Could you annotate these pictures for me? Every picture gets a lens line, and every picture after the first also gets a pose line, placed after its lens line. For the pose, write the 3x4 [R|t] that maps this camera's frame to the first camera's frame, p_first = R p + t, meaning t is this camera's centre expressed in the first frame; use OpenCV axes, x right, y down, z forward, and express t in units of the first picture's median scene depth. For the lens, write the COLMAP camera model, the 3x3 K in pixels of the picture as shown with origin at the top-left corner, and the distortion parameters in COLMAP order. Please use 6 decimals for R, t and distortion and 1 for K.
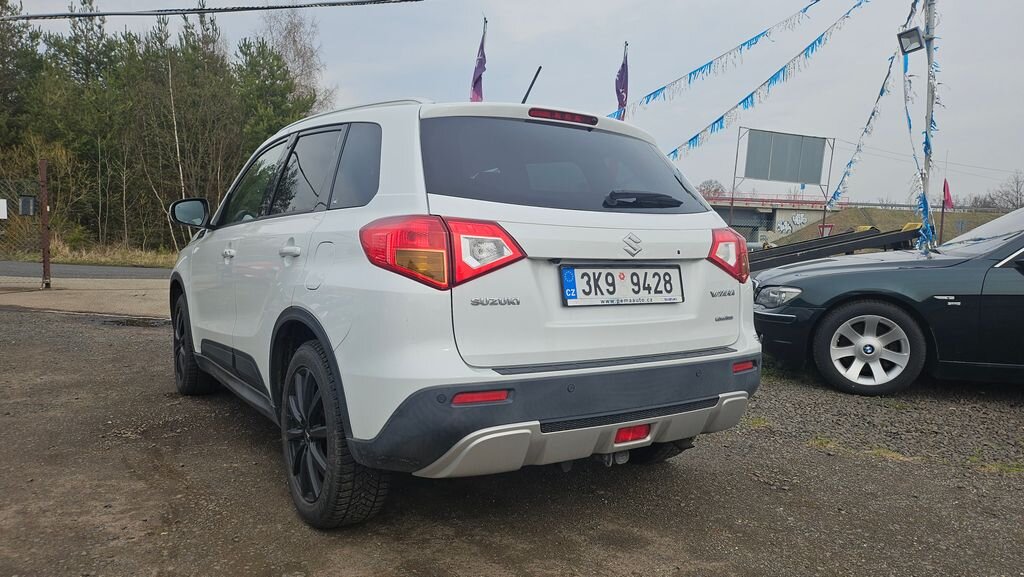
lens RADIAL K [[728.4, 0, 494.3], [0, 728.4, 296.1], [0, 0, 1]] dist [0.004553, 0.000175]
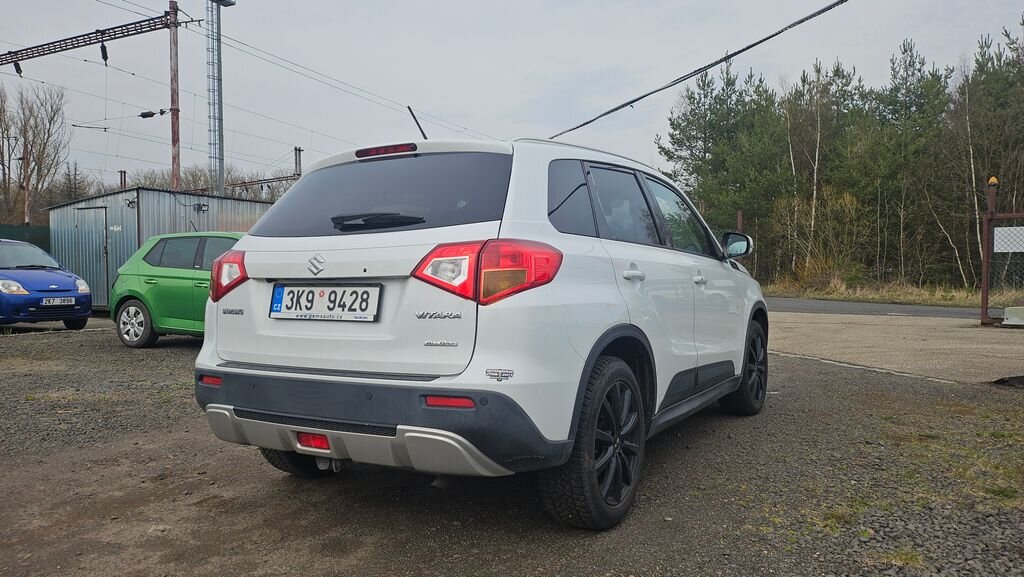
lens RADIAL K [[713.2, 0, 512.0], [0, 713.2, 288.5], [0, 0, 1]] dist [0.005781, 0.001265]
pose [[0.454680, -0.010075, -0.890598, 1.228395], [-0.047526, 0.998237, -0.035556, -0.010790], [0.889386, 0.058493, 0.453400, 0.751975]]
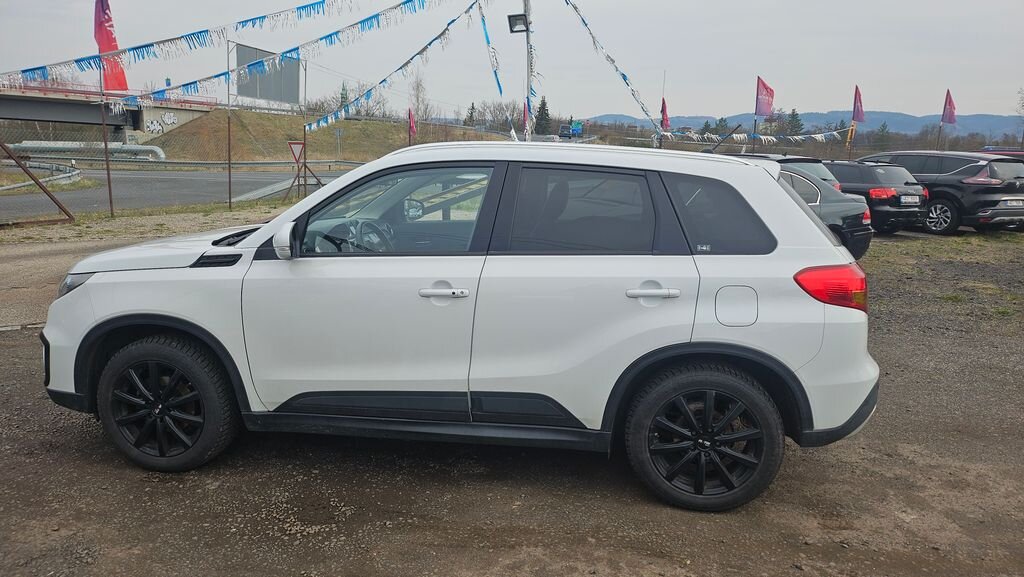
lens RADIAL K [[728.4, 0, 494.3], [0, 728.4, 296.1], [0, 0, 1]] dist [0.004553, 0.000175]
pose [[0.667799, -0.154486, 0.728134, -1.402733], [0.051546, 0.985475, 0.161811, -0.277166], [-0.742555, -0.070524, 0.666062, 0.497421]]
